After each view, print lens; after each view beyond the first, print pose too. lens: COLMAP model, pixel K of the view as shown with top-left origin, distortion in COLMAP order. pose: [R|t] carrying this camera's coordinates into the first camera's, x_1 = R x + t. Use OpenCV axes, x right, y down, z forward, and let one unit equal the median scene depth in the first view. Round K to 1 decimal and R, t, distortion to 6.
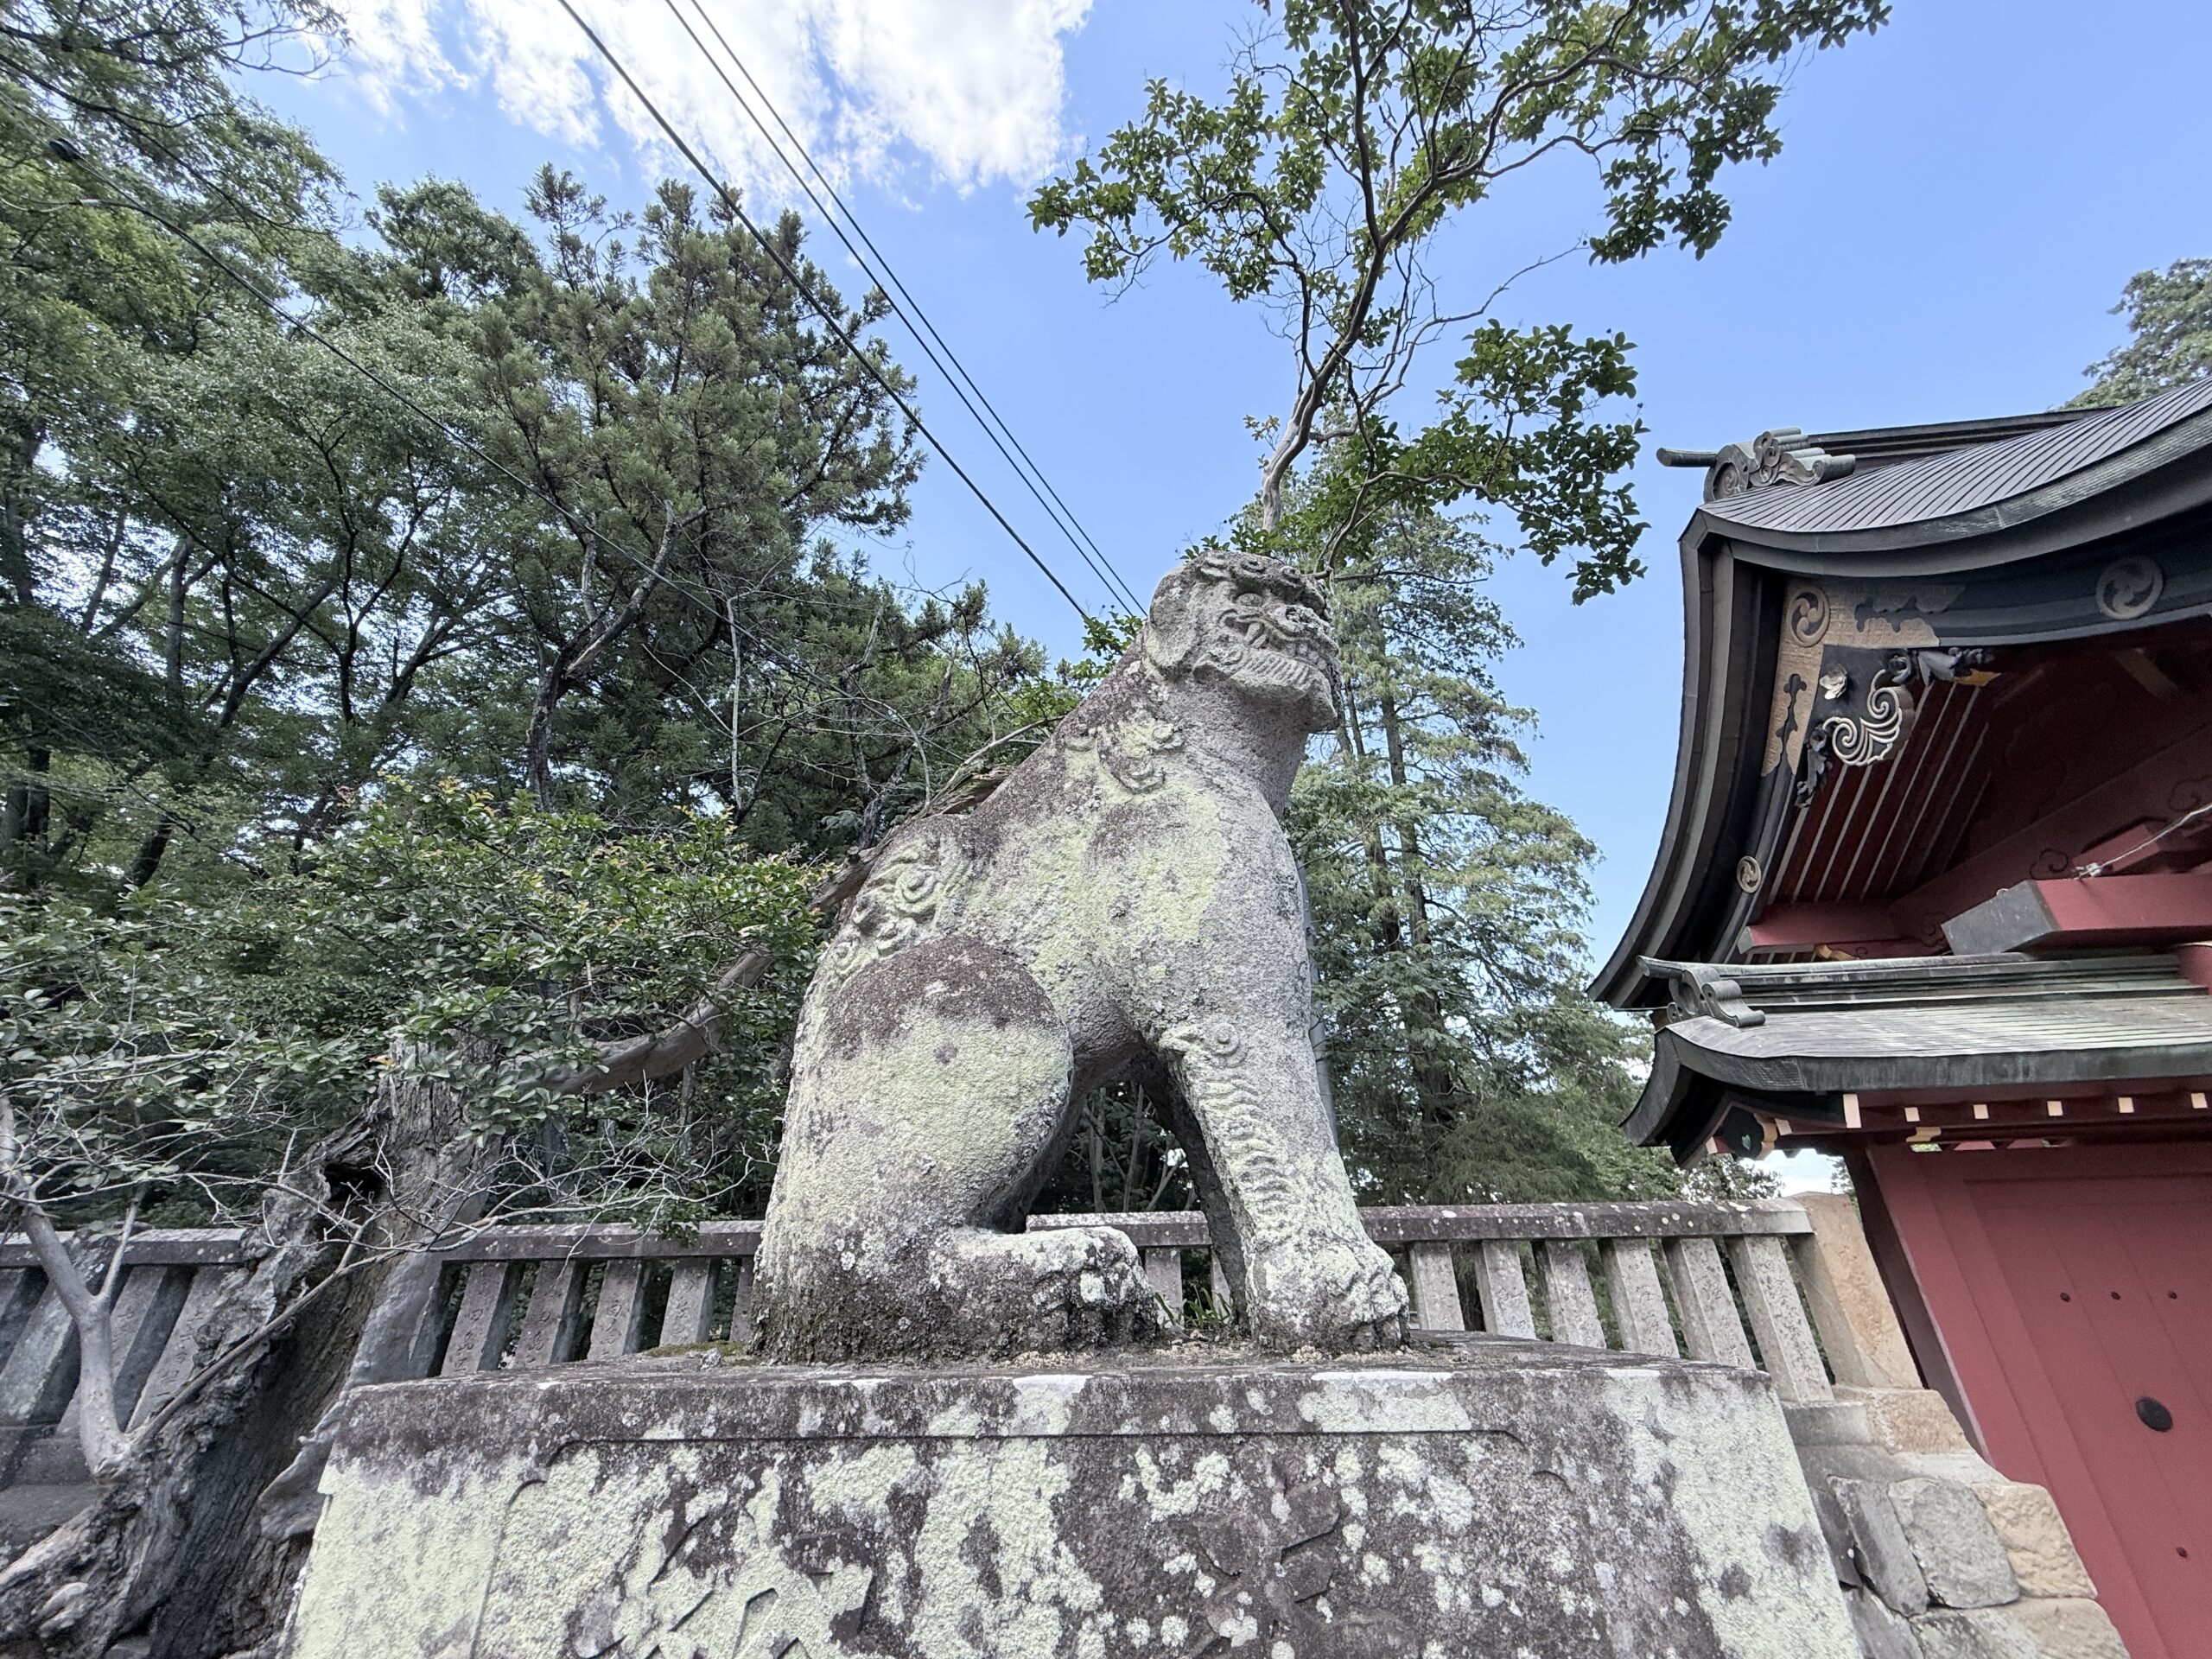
lens RADIAL K [[900.8, 0, 1105.0], [0, 900.8, 833.2], [0, 0, 1]] dist [-0.004253, 0.000668]
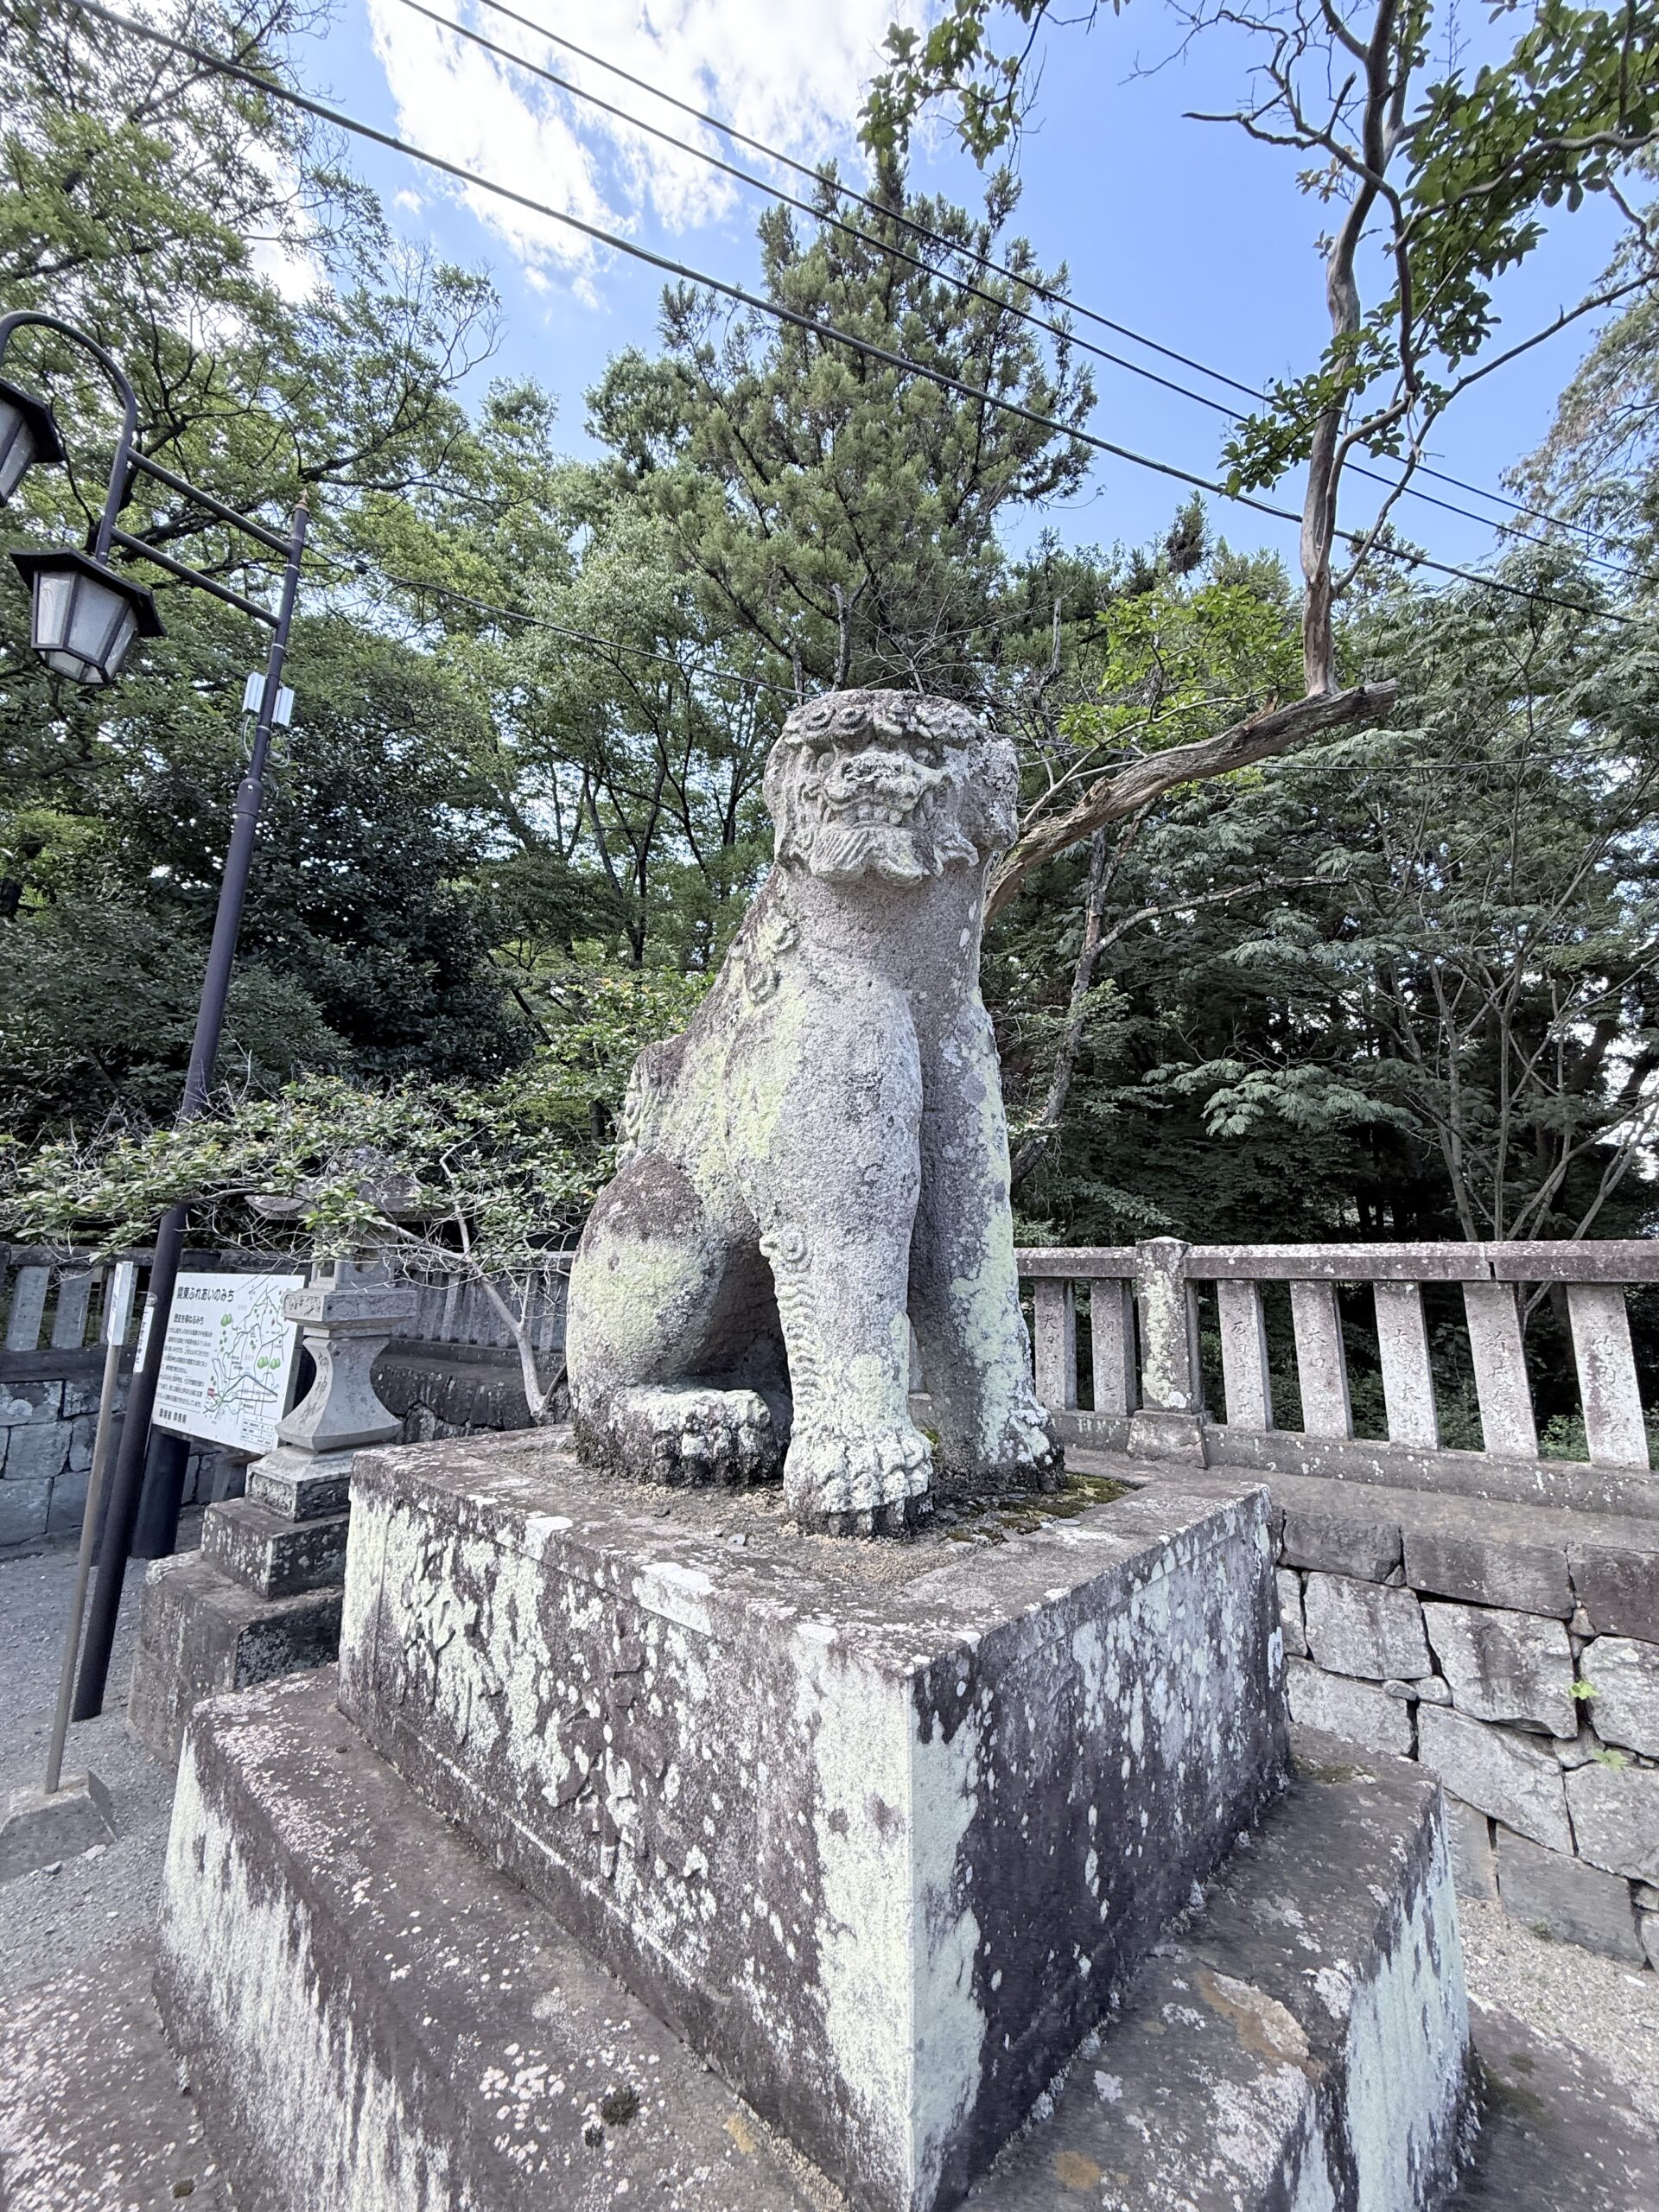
lens RADIAL K [[900.8, 0, 826.8], [0, 900.8, 1110.0], [0, 0, 1]] dist [-0.004253, 0.000668]
pose [[0.772779, -0.087574, -0.628605, 1.087345], [0.270626, 0.941349, 0.201551, -0.171994], [0.574086, -0.325871, 0.751154, 0.322366]]
